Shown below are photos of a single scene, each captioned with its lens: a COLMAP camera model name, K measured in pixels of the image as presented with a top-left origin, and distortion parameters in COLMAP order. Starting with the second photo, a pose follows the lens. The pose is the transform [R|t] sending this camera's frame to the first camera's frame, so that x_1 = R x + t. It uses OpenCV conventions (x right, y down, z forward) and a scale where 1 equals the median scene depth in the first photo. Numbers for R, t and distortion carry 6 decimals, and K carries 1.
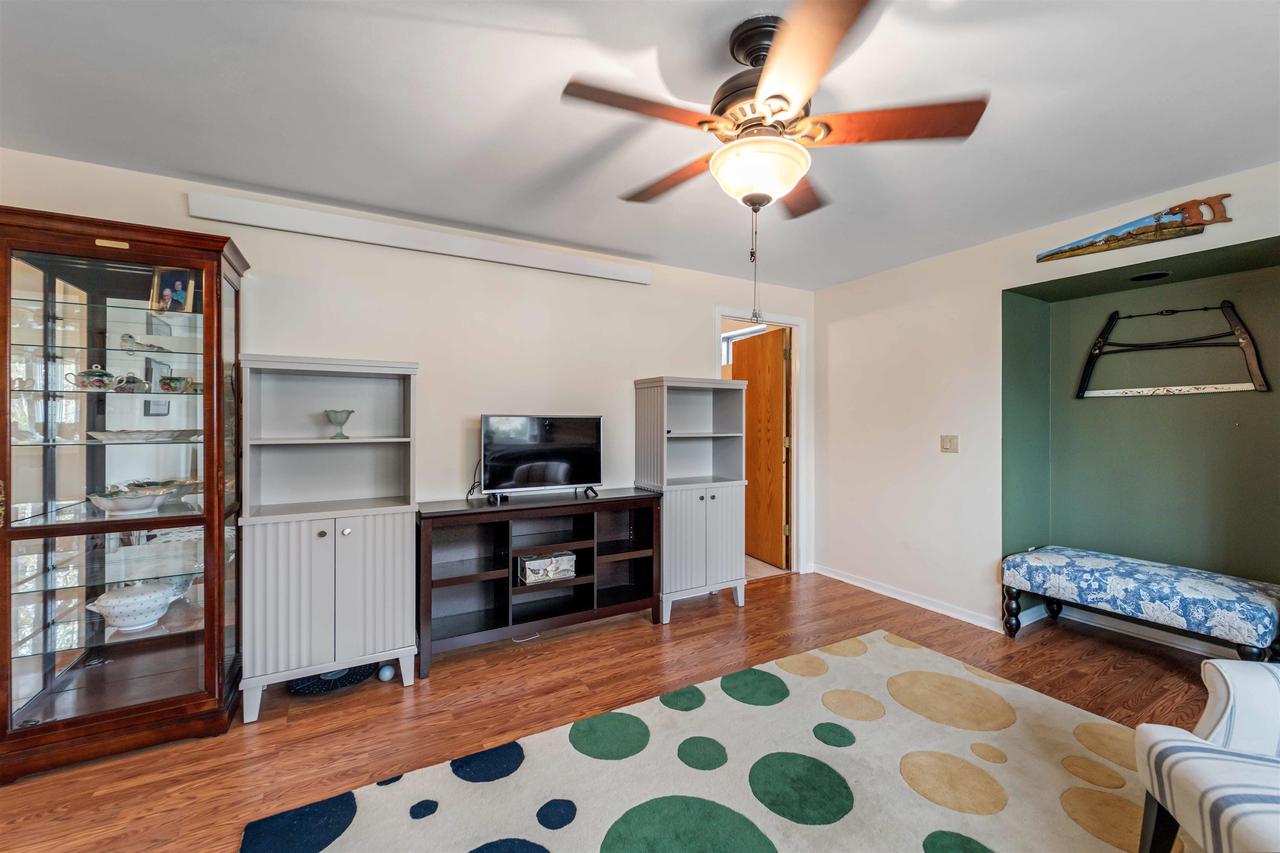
lens RADIAL K [[516.9, 0, 647.1], [0, 516.9, 424.4], [0, 0, 1]] dist [0.002720, 0.000104]
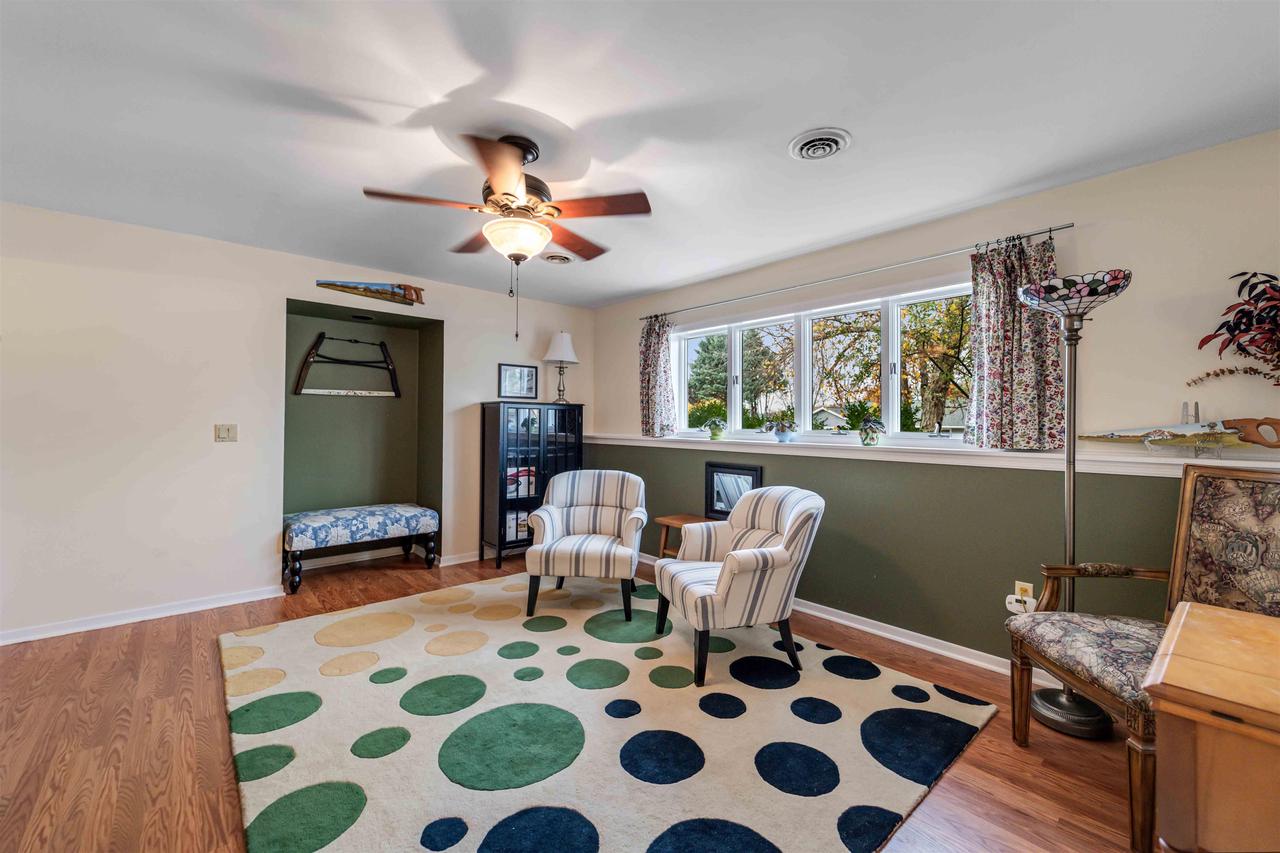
lens RADIAL K [[516.9, 0, 646.4], [0, 516.9, 422.3], [0, 0, 1]] dist [0.002720, 0.000104]
pose [[-0.208268, -0.003785, 0.978065, -0.716197], [-0.003241, 0.999990, 0.003180, 0.013832], [-0.978066, -0.002507, -0.208278, 0.529567]]
